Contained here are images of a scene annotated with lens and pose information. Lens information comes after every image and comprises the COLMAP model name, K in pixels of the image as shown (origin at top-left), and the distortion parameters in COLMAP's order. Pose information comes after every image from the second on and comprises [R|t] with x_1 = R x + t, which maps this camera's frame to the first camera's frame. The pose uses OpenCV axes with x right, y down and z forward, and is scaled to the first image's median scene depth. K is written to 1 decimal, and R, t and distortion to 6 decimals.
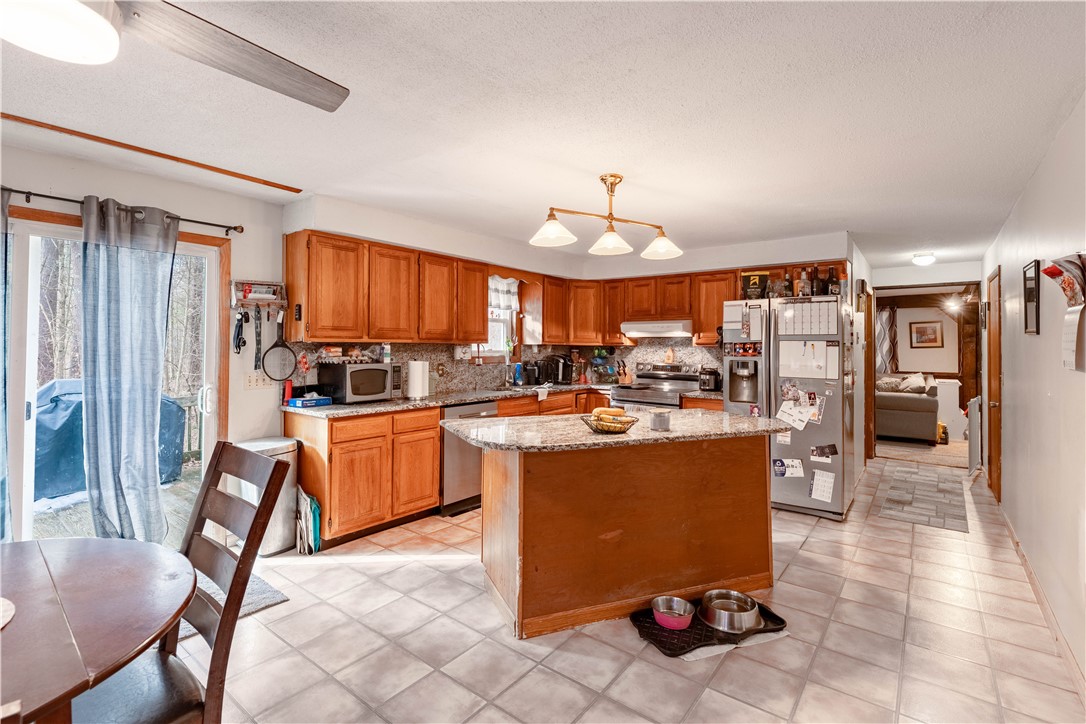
lens RADIAL K [[489.7, 0, 544.4], [0, 489.7, 352.3], [0, 0, 1]] dist [0.001941, 0.000202]
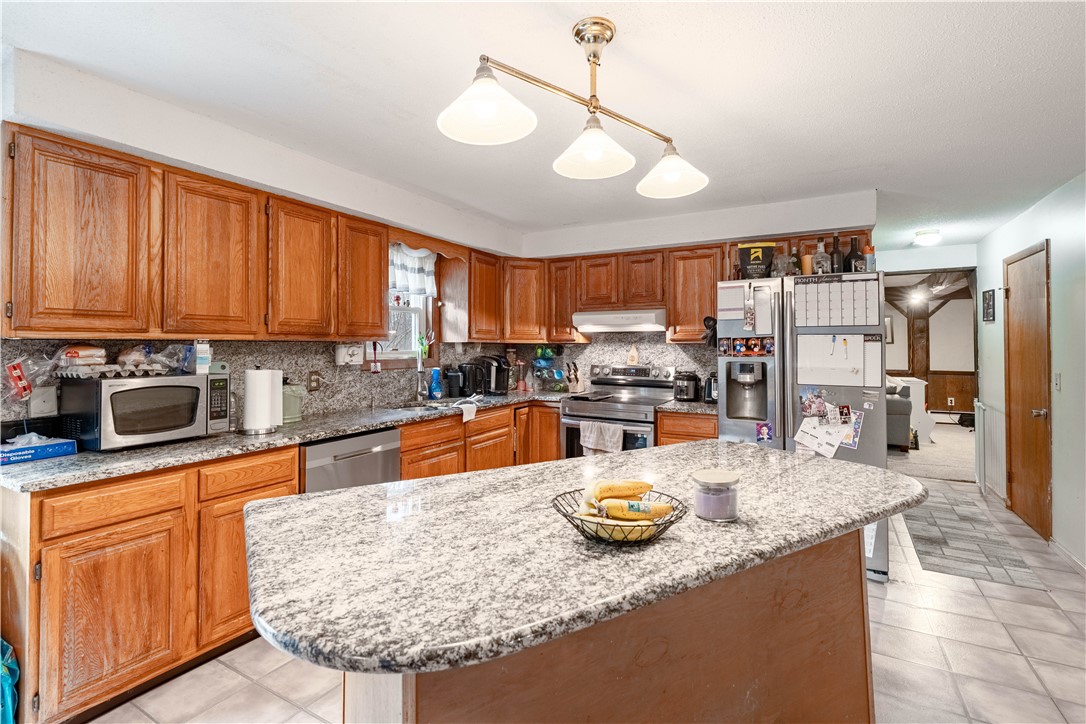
lens RADIAL K [[489.7, 0, 543.6], [0, 489.7, 341.7], [0, 0, 1]] dist [0.001941, 0.000202]
pose [[0.989473, -0.005668, 0.144607, 0.001100], [0.008519, 0.999781, -0.019107, -0.002290], [-0.144467, 0.020138, 0.989305, 0.338582]]
